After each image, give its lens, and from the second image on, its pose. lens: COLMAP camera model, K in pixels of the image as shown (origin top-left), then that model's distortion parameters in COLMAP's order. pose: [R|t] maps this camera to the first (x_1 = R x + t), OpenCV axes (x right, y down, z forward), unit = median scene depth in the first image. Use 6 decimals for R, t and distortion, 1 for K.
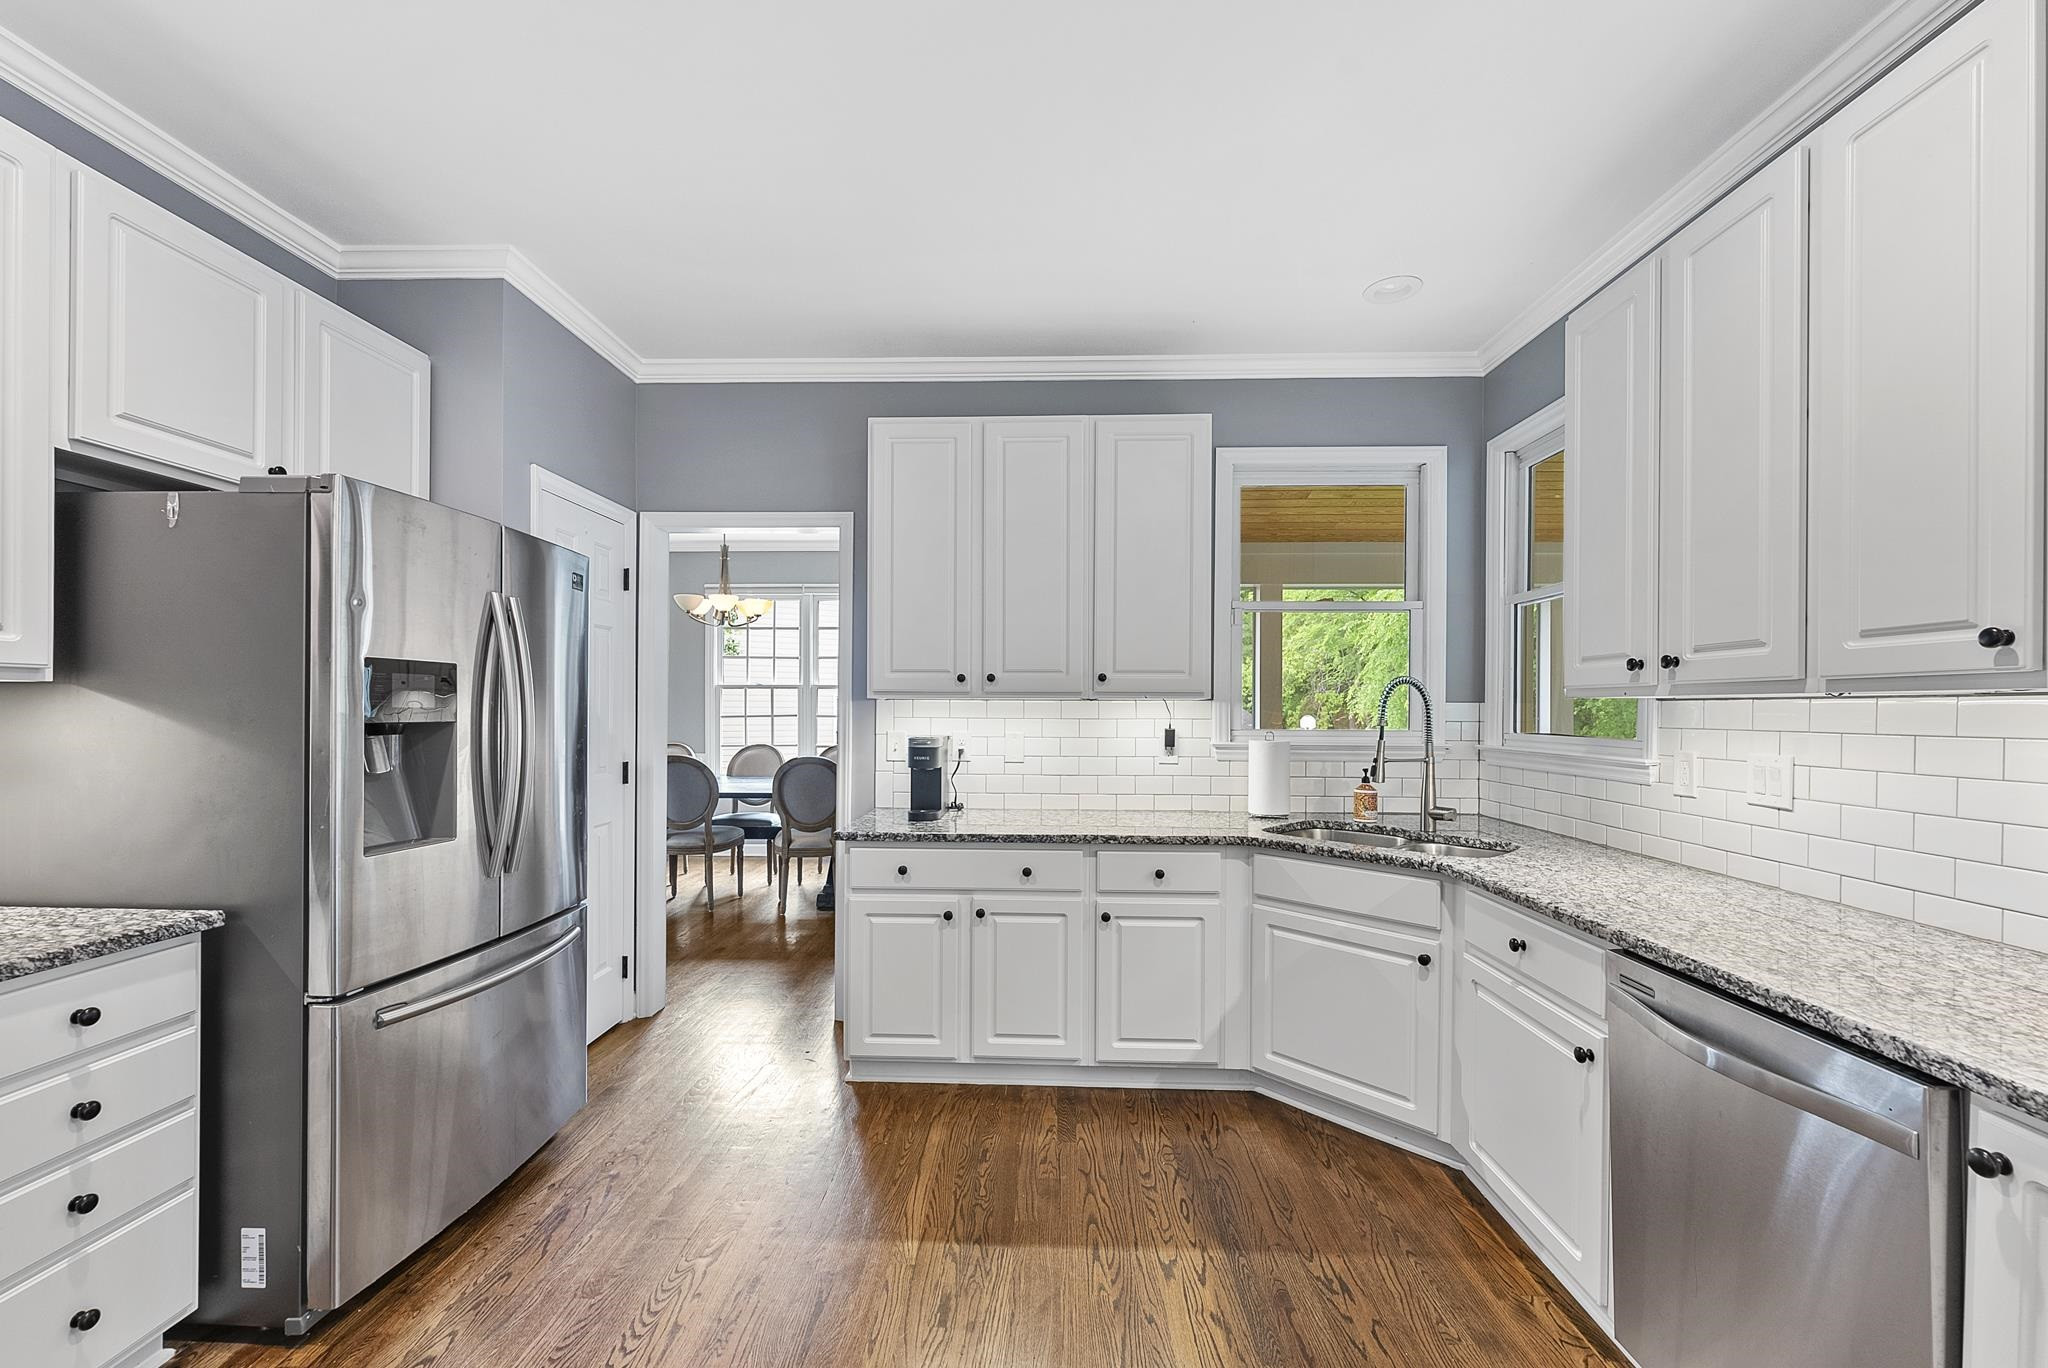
lens RADIAL K [[826.8, 0, 1014.6], [0, 826.8, 714.4], [0, 0, 1]] dist [0.000518, -0.000756]
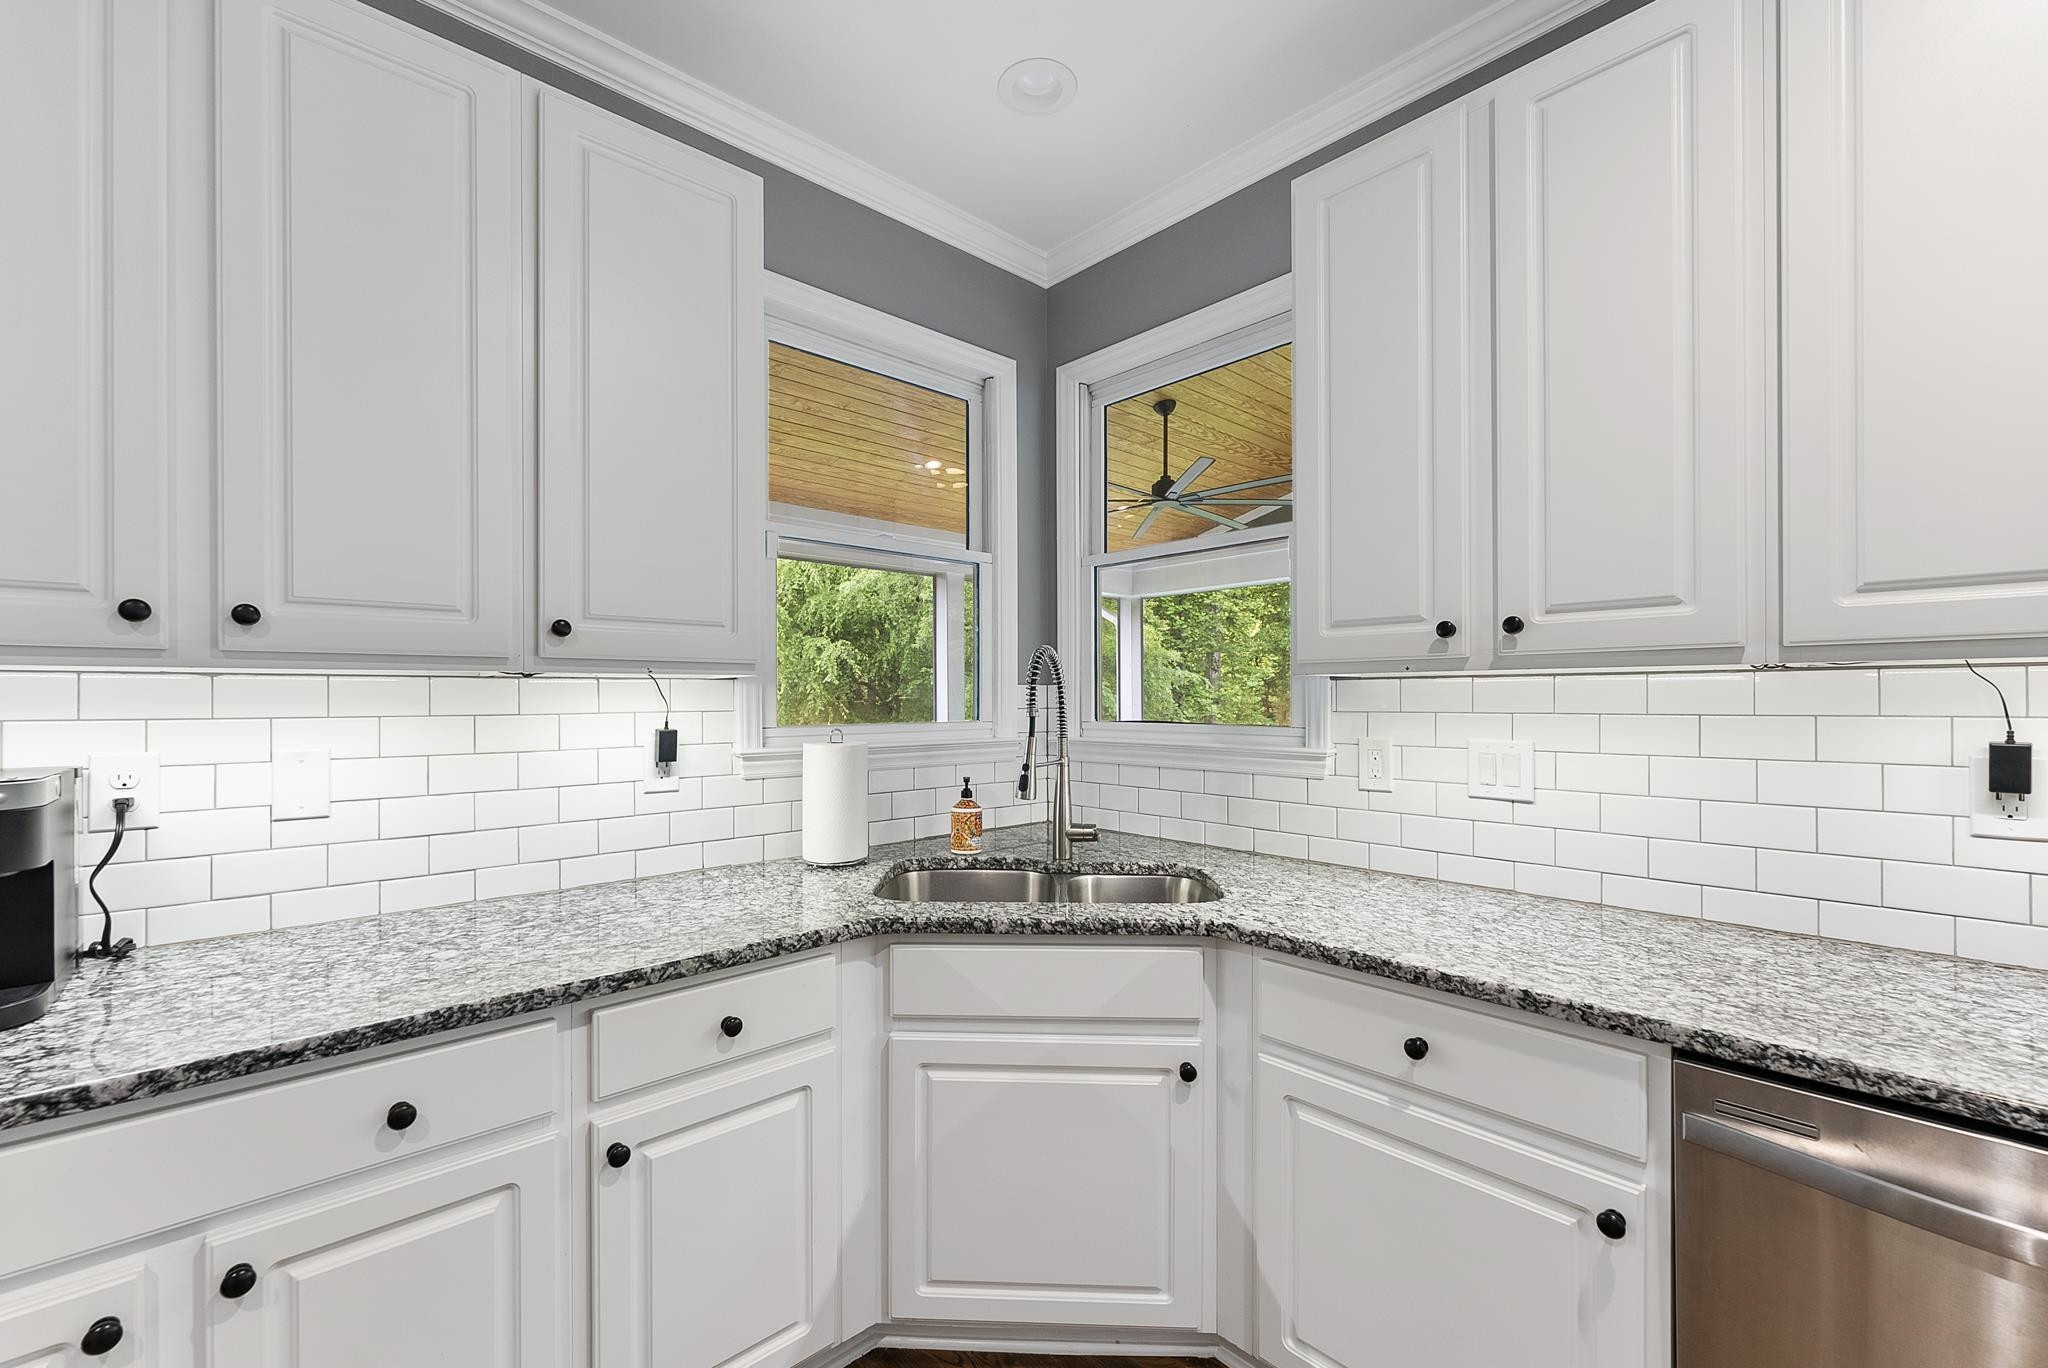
lens RADIAL K [[826.8, 0, 1001.7], [0, 826.8, 699.9], [0, 0, 1]] dist [0.000518, -0.000756]
pose [[0.707282, -0.008199, 0.706884, -0.058004], [0.011783, 0.999931, -0.000191, -0.000006], [-0.706833, 0.008464, 0.707329, 0.526683]]
